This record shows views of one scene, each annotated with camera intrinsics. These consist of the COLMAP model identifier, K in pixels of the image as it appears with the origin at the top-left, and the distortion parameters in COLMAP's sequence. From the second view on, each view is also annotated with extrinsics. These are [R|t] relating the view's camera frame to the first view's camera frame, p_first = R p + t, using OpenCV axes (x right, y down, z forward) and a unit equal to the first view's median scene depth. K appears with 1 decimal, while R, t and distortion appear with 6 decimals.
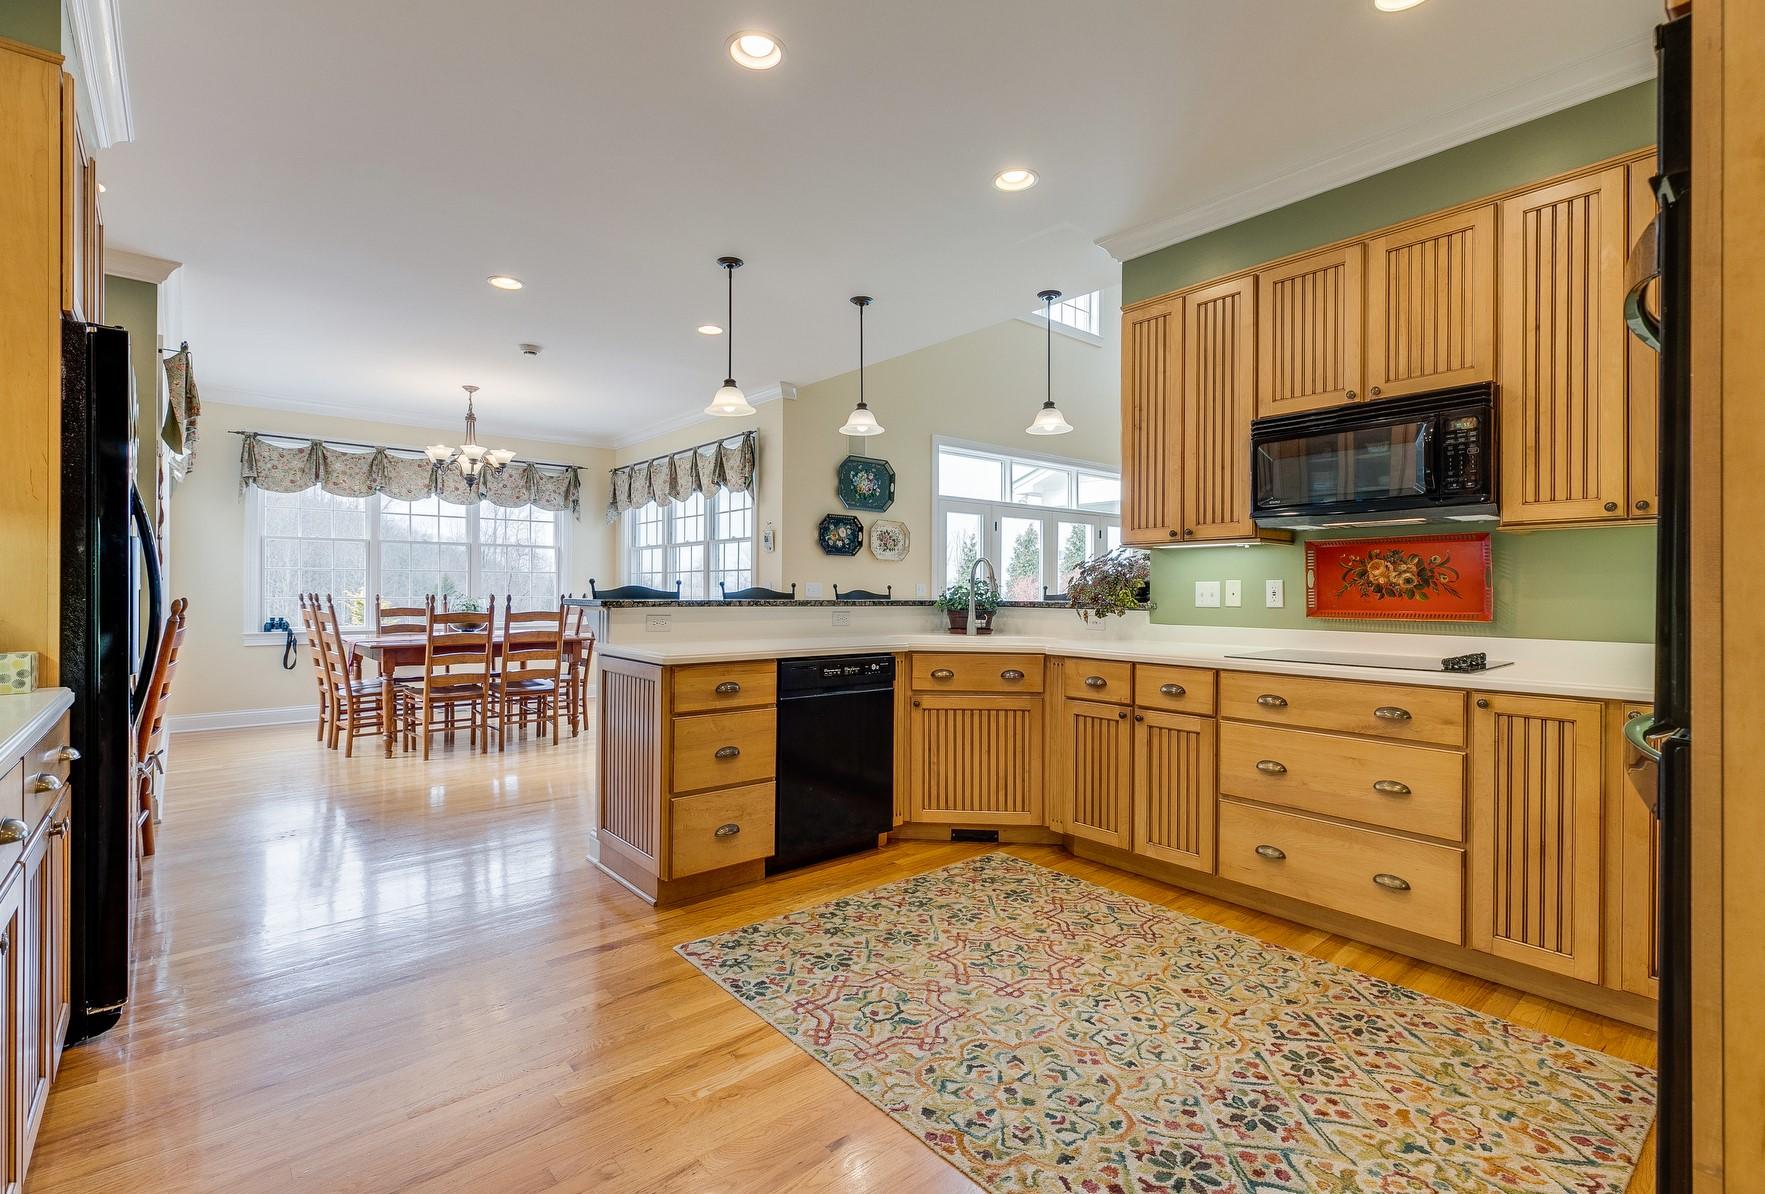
lens RADIAL K [[807.5, 0, 875.8], [0, 807.5, 592.8], [0, 0, 1]] dist [0.003210, 0.000006]
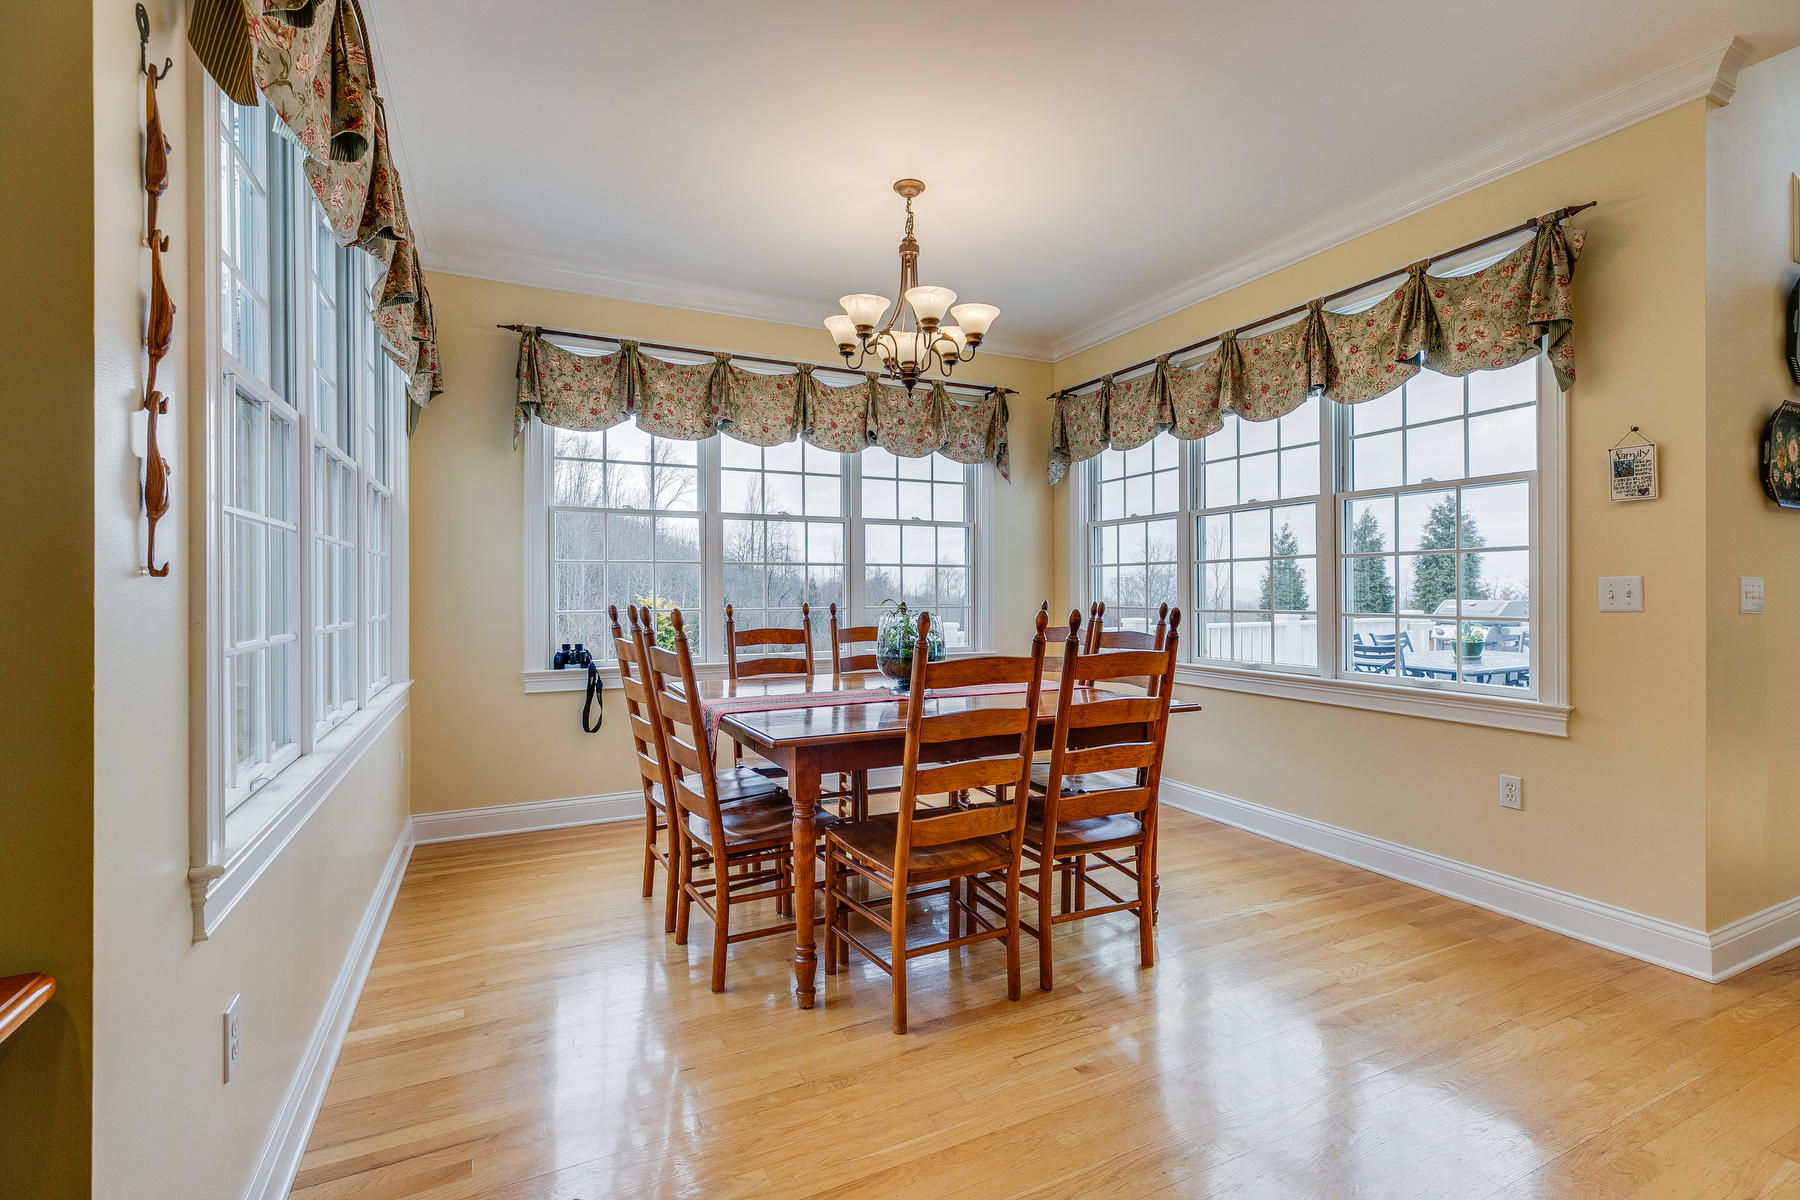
lens RADIAL K [[805.5, 0, 910.7], [0, 805.5, 600.6], [0, 0, 1]] dist [0.006695, 0.000156]
pose [[0.970695, -0.000345, -0.240315, -0.578663], [0.002896, 0.999943, 0.010261, -0.009555], [0.240298, -0.010656, 0.970641, 0.786472]]
